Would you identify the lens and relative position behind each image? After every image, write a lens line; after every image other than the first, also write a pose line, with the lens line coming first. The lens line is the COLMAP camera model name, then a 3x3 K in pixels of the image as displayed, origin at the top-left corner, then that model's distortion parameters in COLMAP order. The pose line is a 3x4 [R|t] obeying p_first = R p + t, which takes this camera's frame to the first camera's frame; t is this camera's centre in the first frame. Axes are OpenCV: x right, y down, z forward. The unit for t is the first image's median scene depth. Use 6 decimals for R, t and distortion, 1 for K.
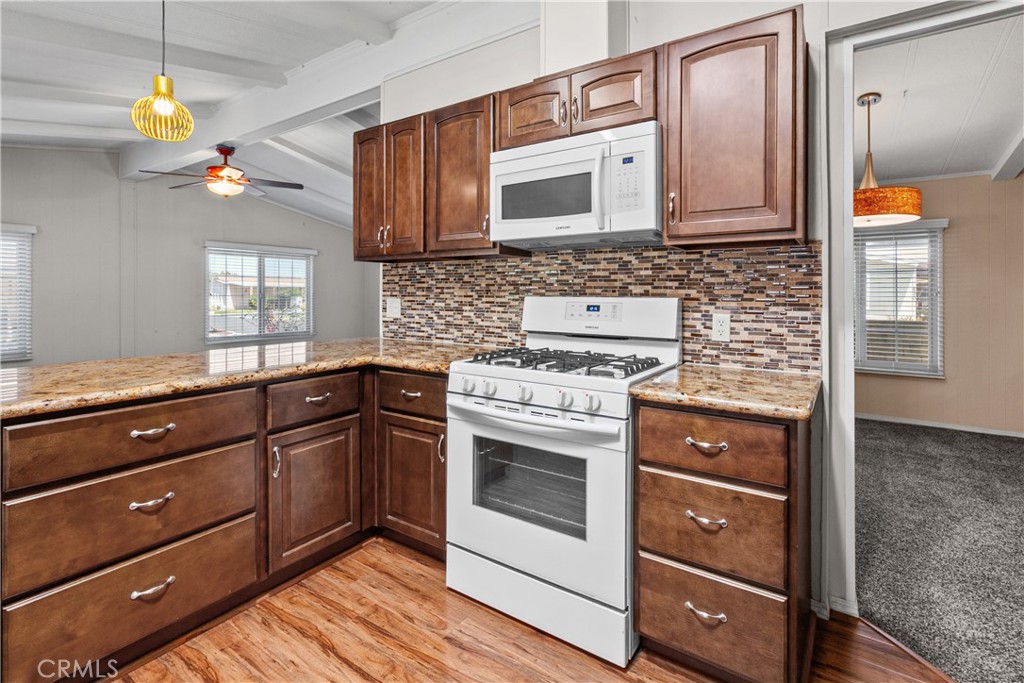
lens RADIAL K [[473.6, 0, 511.0], [0, 473.6, 298.0], [0, 0, 1]] dist [-0.000660, -0.000175]
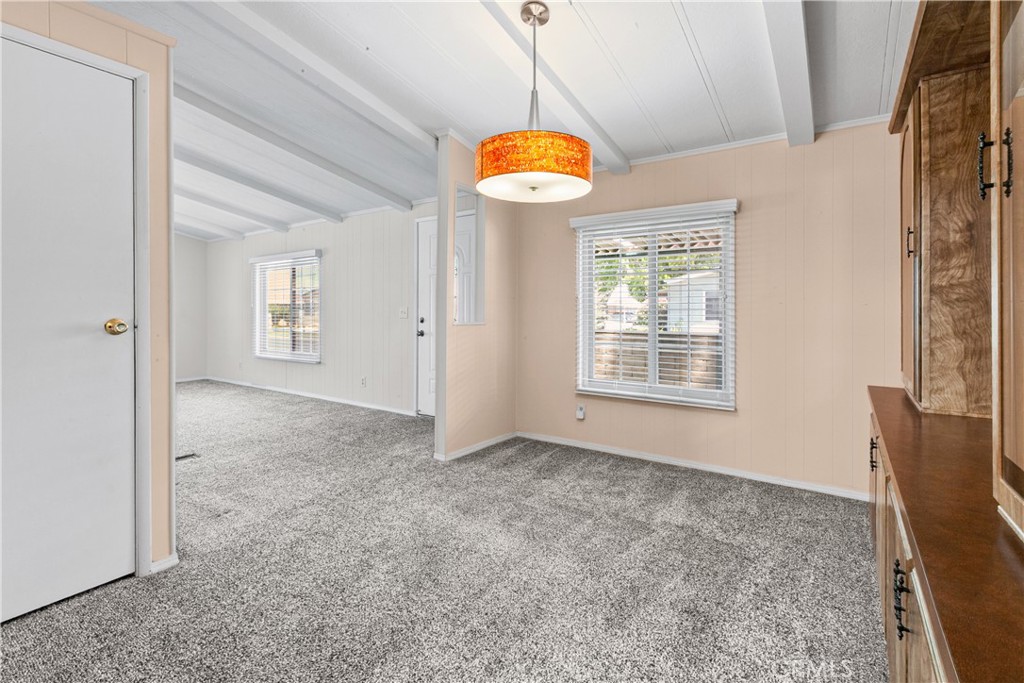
lens RADIAL K [[469.5, 0, 516.4], [0, 469.5, 313.0], [0, 0, 1]] dist [0.002959, 0.000467]
pose [[0.999920, 0.000219, -0.012645, 0.524796], [-0.000257, 0.999995, -0.003058, 0.015233], [0.012644, 0.003061, 0.999915, 0.222729]]
